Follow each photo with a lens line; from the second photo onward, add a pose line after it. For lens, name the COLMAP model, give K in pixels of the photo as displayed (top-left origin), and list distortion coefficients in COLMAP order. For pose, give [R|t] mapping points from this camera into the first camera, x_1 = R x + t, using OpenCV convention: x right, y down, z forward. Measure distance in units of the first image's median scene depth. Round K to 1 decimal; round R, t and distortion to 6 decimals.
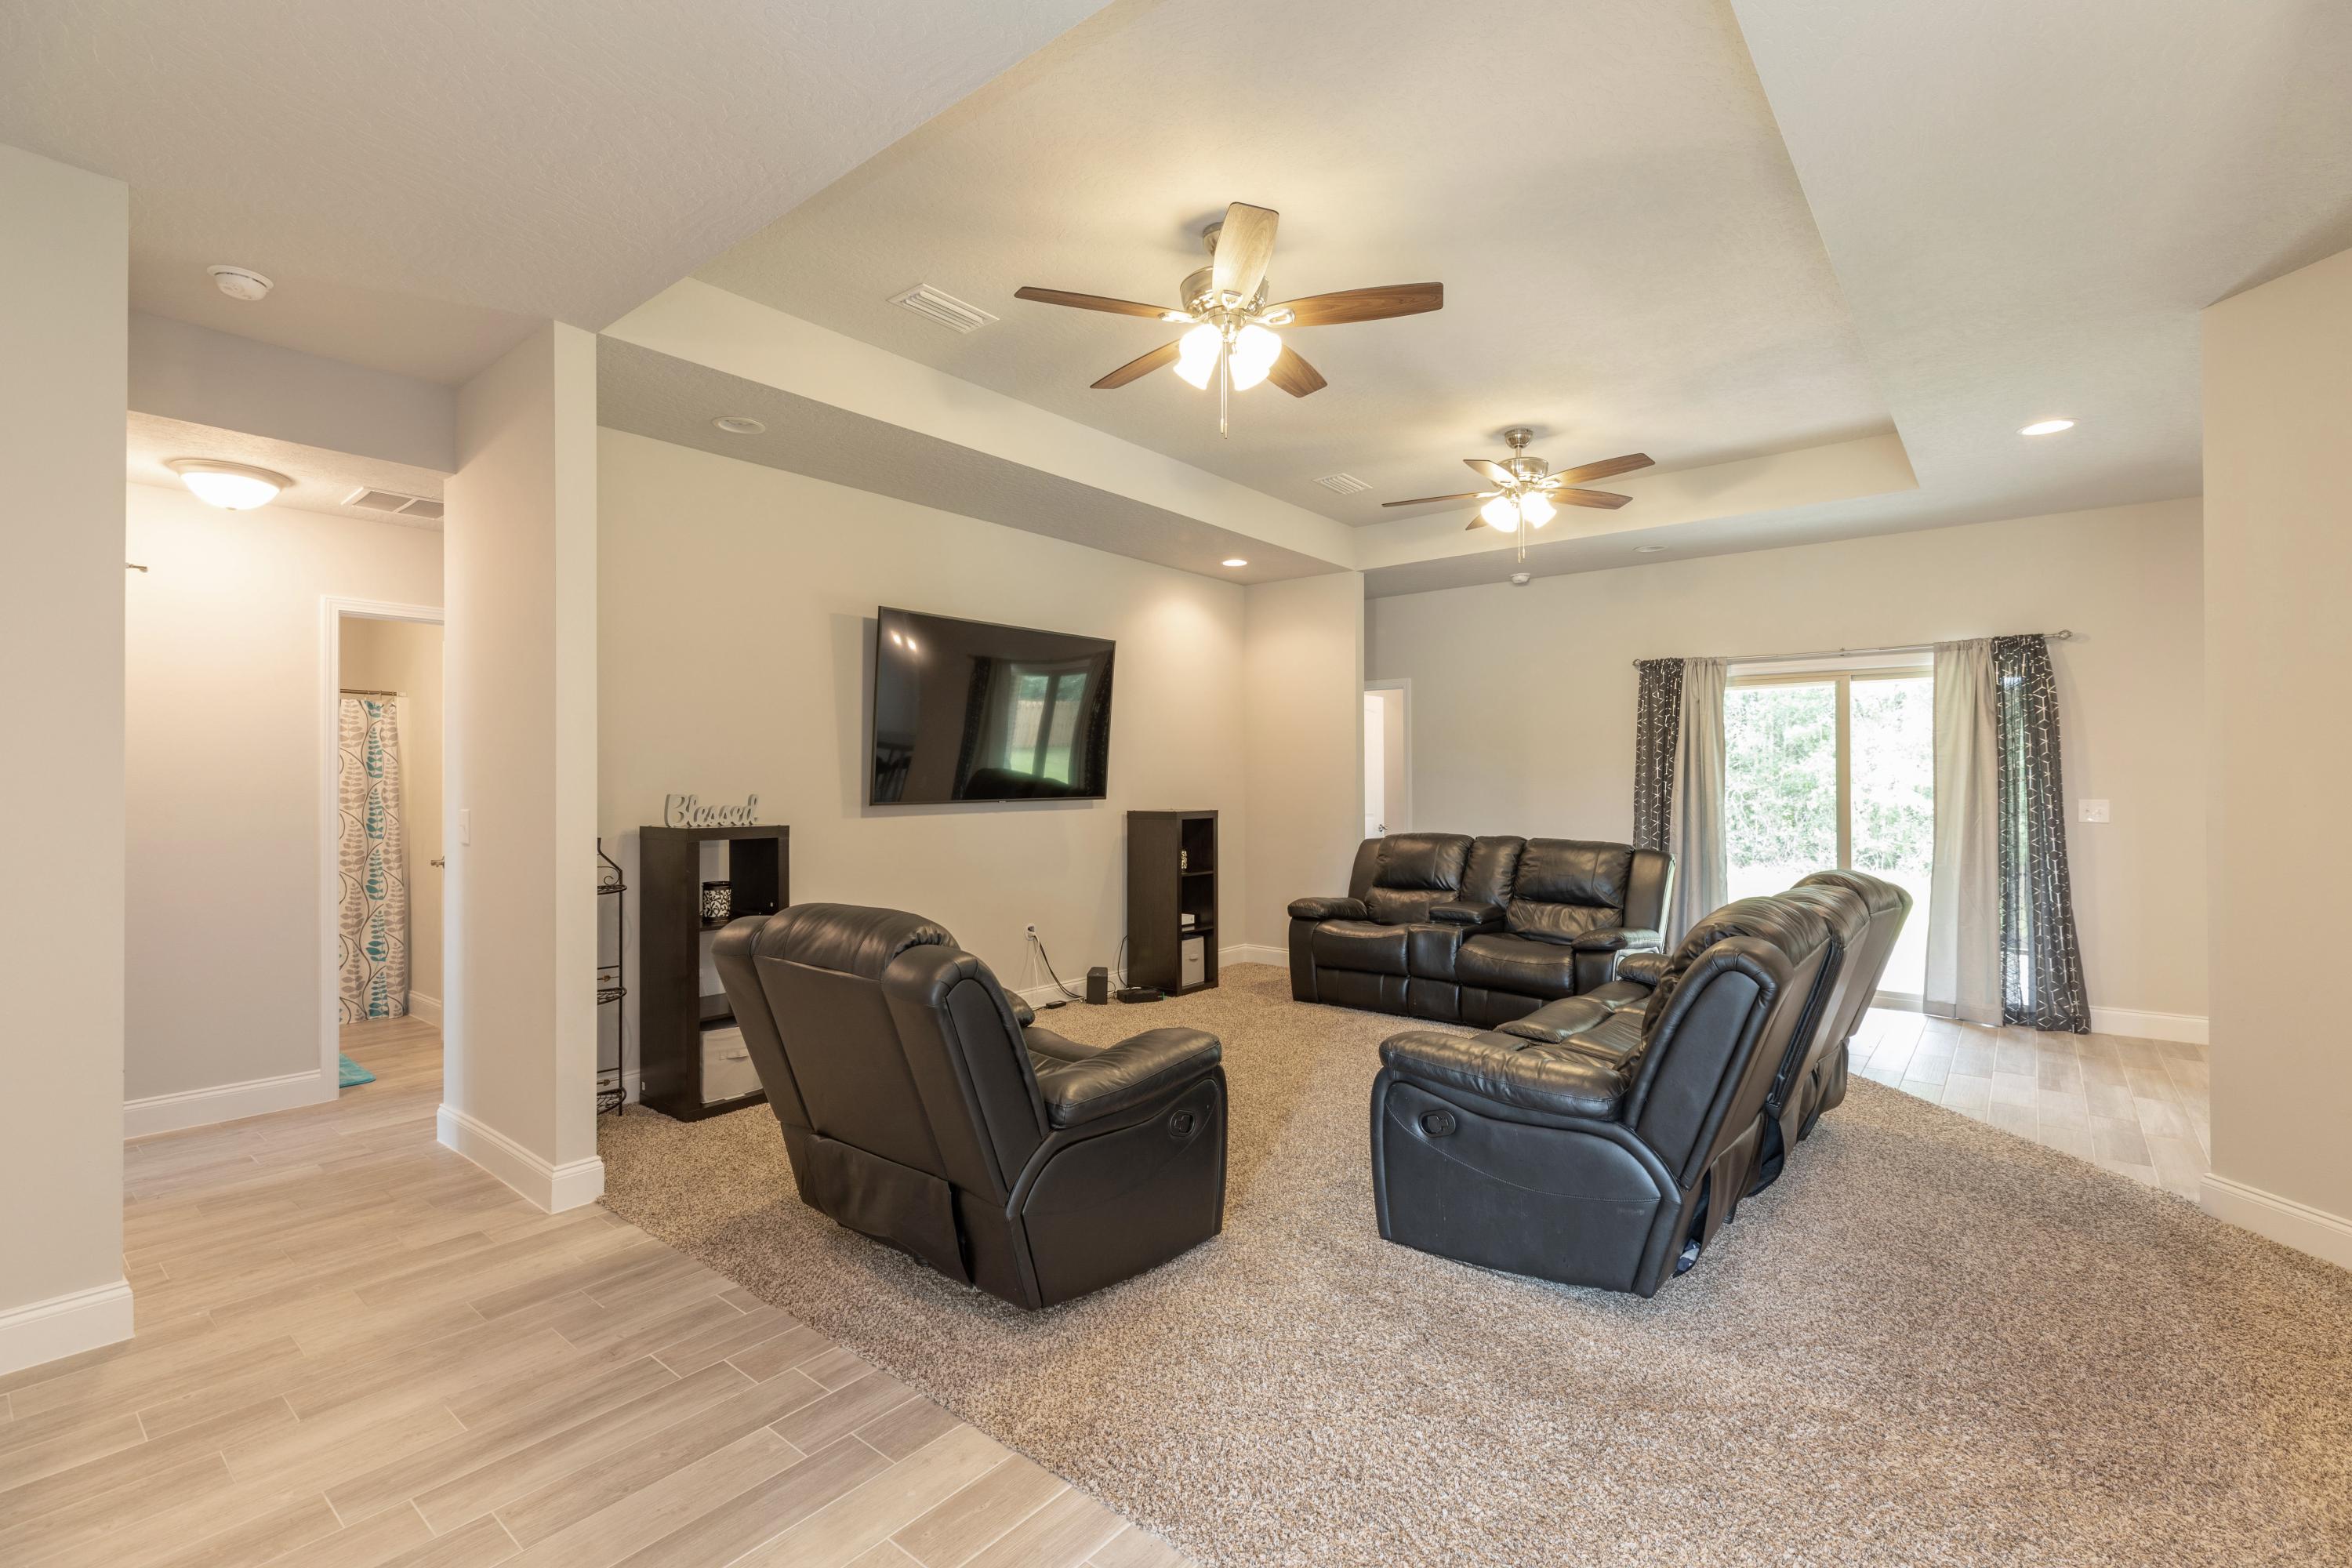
lens RADIAL K [[1051.6, 0, 1183.7], [0, 1051.6, 769.1], [0, 0, 1]] dist [0.000896, -0.000531]
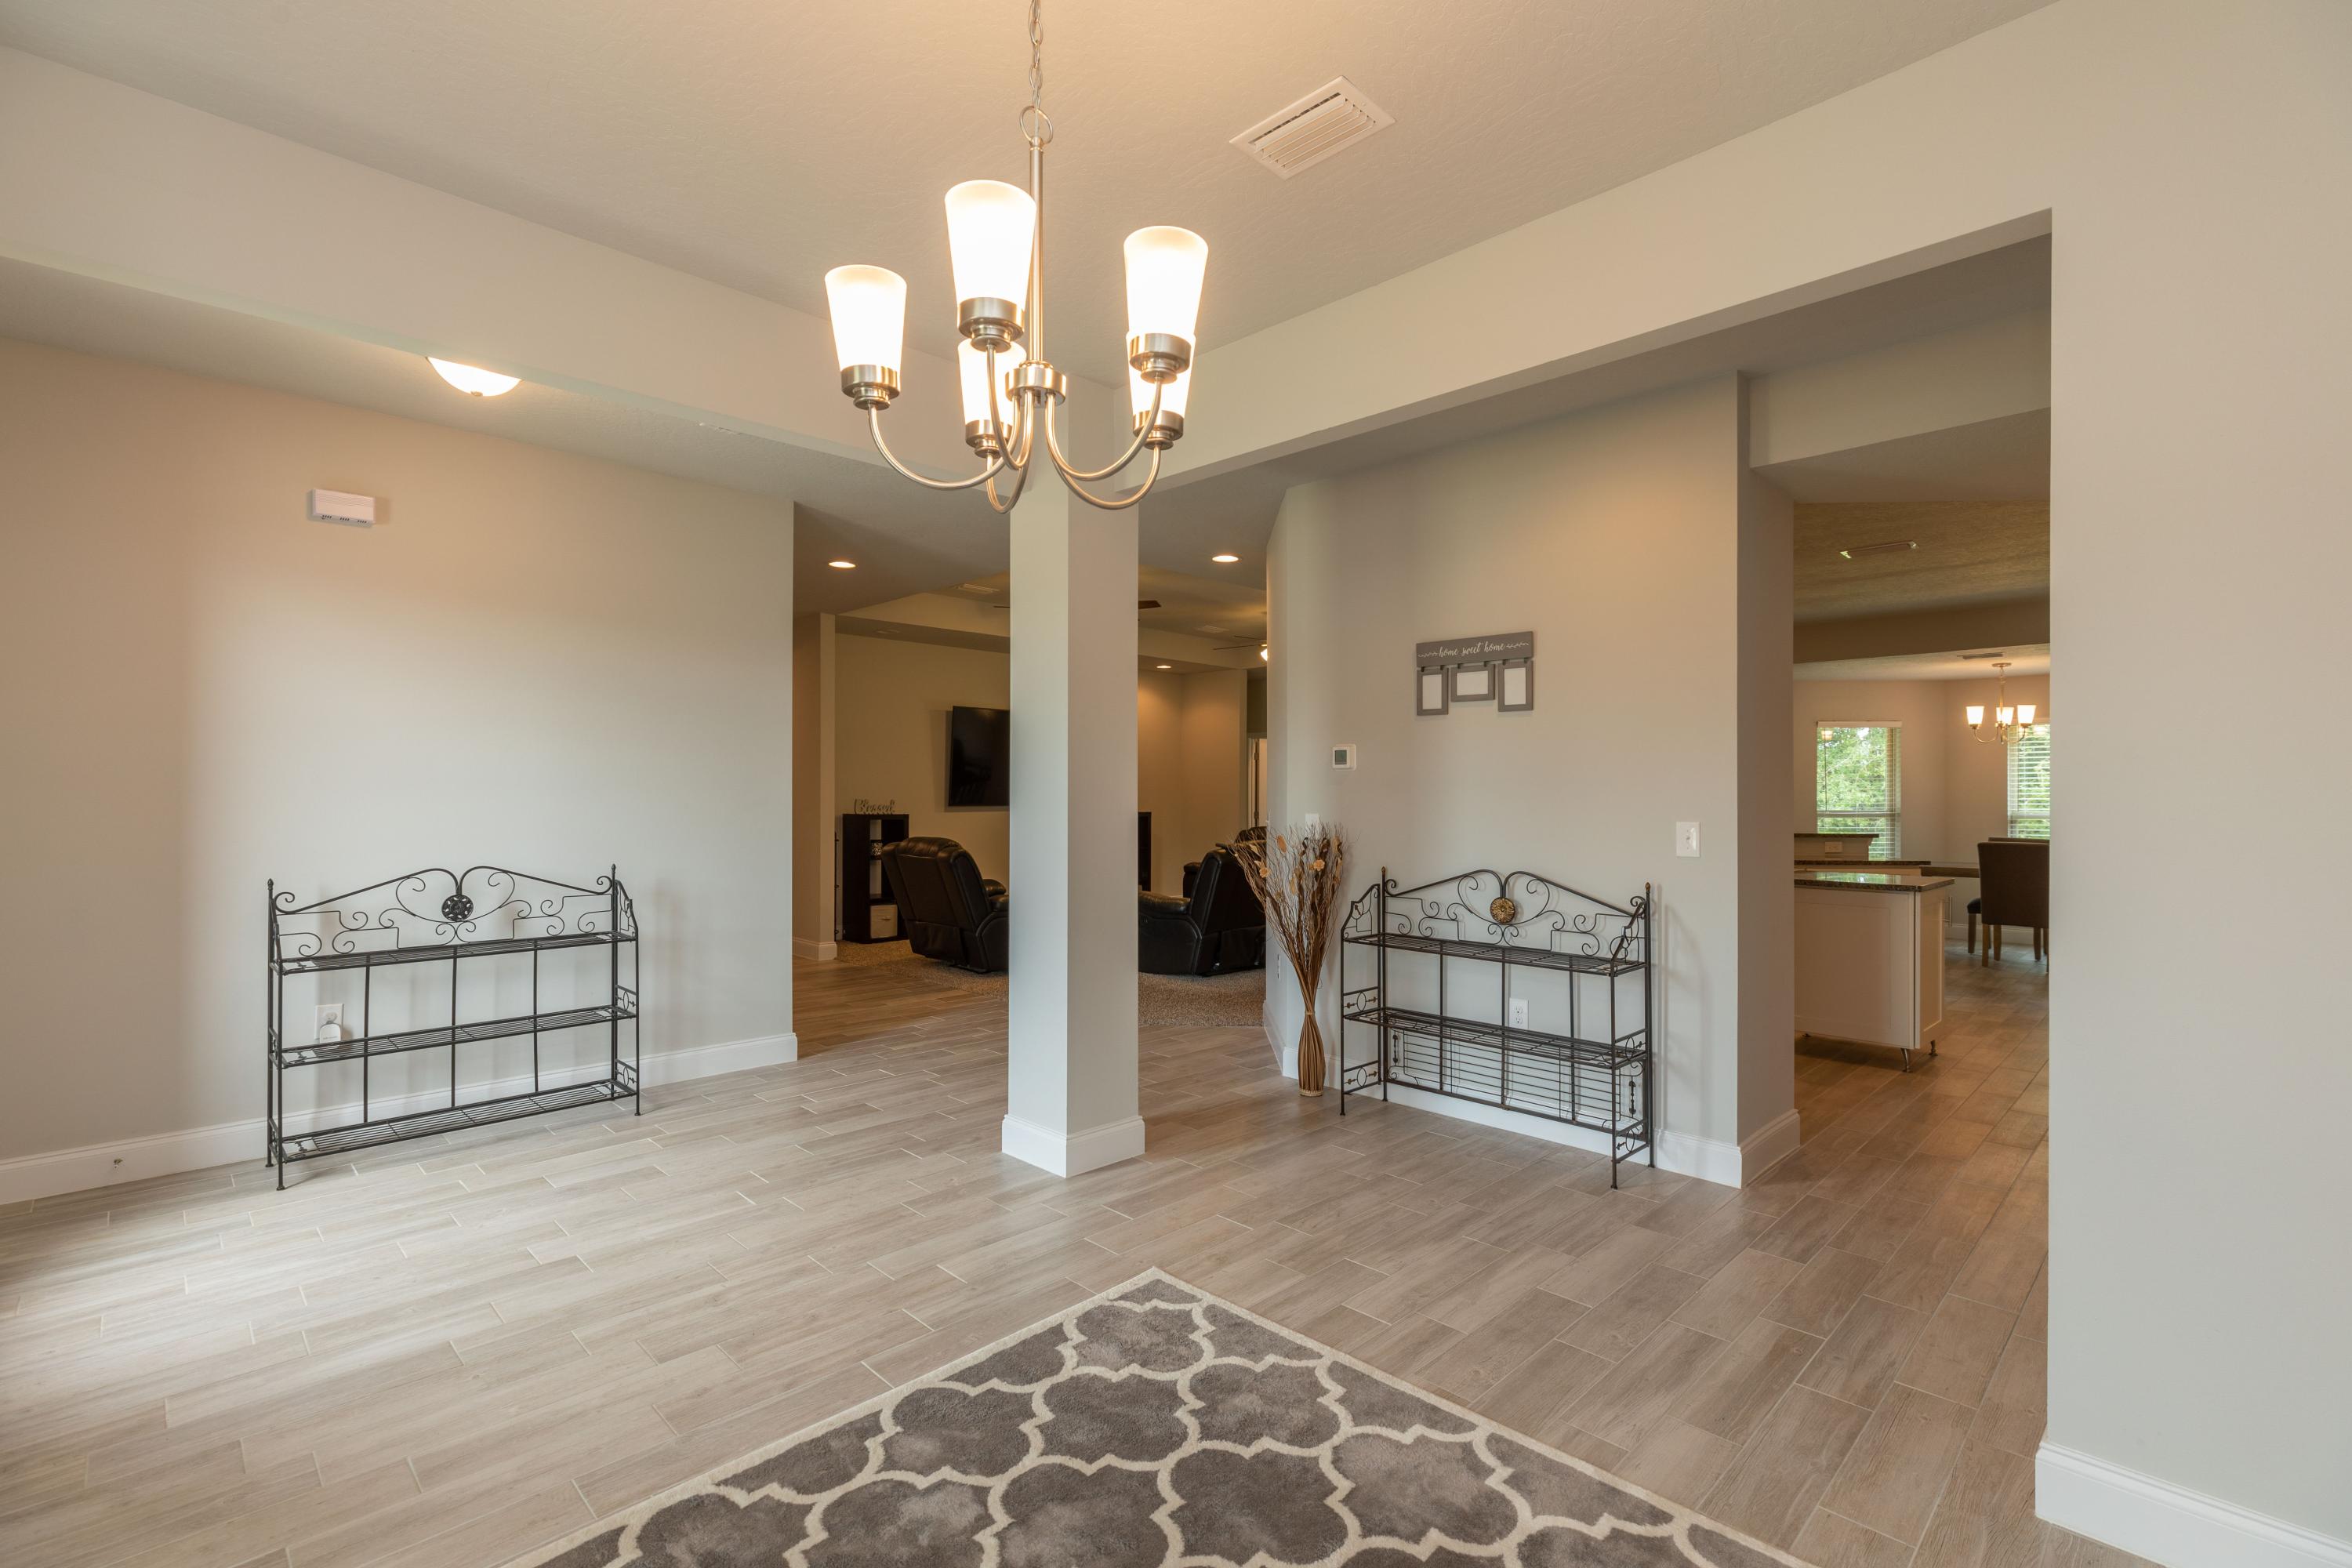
lens RADIAL K [[1051.6, 0, 1179.4], [0, 1051.6, 792.6], [0, 0, 1]] dist [0.000896, -0.000531]
pose [[0.993402, 0.006361, -0.114506, 0.539264], [-0.005338, 0.999943, 0.009231, -0.013991], [0.114558, -0.008559, 0.993380, -1.379036]]
